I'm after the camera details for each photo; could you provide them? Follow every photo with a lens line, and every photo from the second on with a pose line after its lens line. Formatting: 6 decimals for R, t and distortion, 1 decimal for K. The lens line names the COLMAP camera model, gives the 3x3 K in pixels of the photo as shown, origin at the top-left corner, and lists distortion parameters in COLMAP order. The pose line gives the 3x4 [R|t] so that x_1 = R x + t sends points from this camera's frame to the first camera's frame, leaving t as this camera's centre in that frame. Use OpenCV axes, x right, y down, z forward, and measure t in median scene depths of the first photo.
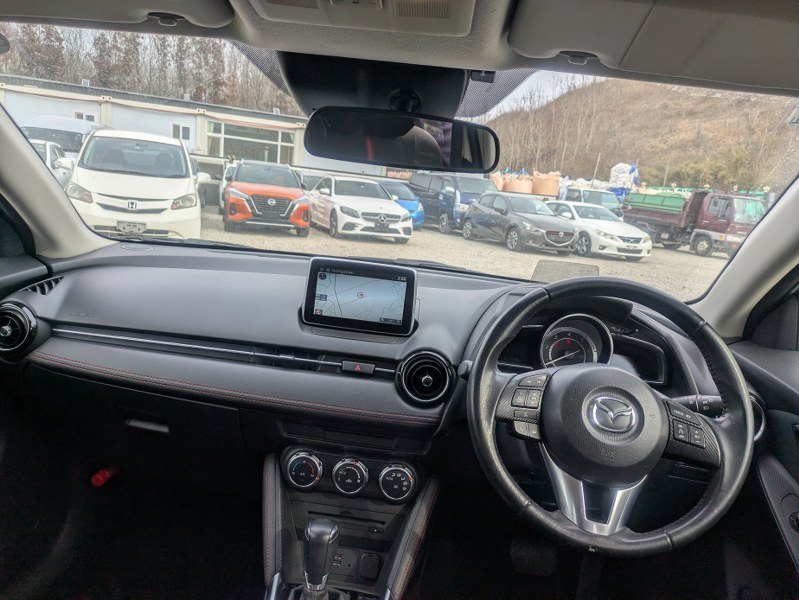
lens RADIAL K [[600.8, 0, 399.0], [0, 600.8, 297.7], [0, 0, 1]] dist [0.041705, -0.029877]
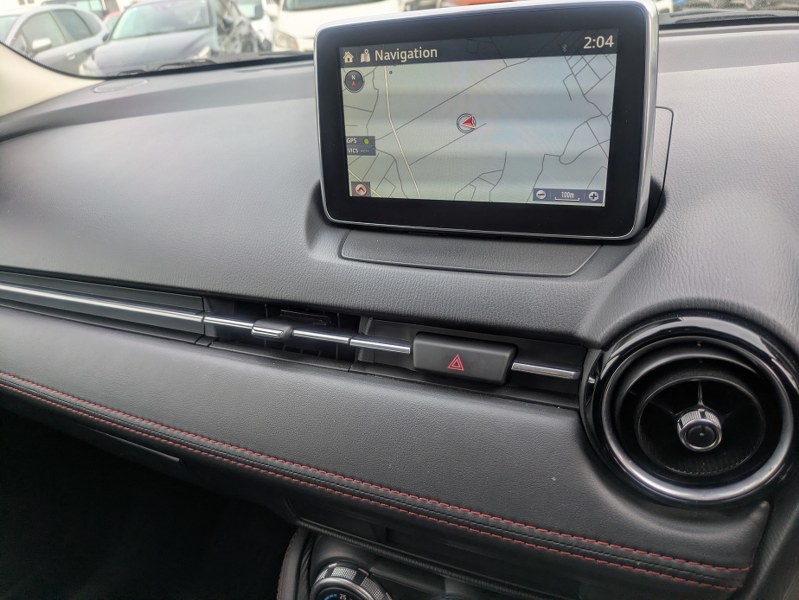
lens RADIAL K [[600.8, 0, 399.3], [0, 600.8, 304.8], [0, 0, 1]] dist [0.041705, -0.029877]
pose [[0.916937, -0.019677, -0.398547, 0.030964], [0.134838, 0.955311, 0.263058, -0.001724], [0.375560, -0.294947, 0.878613, 0.694288]]
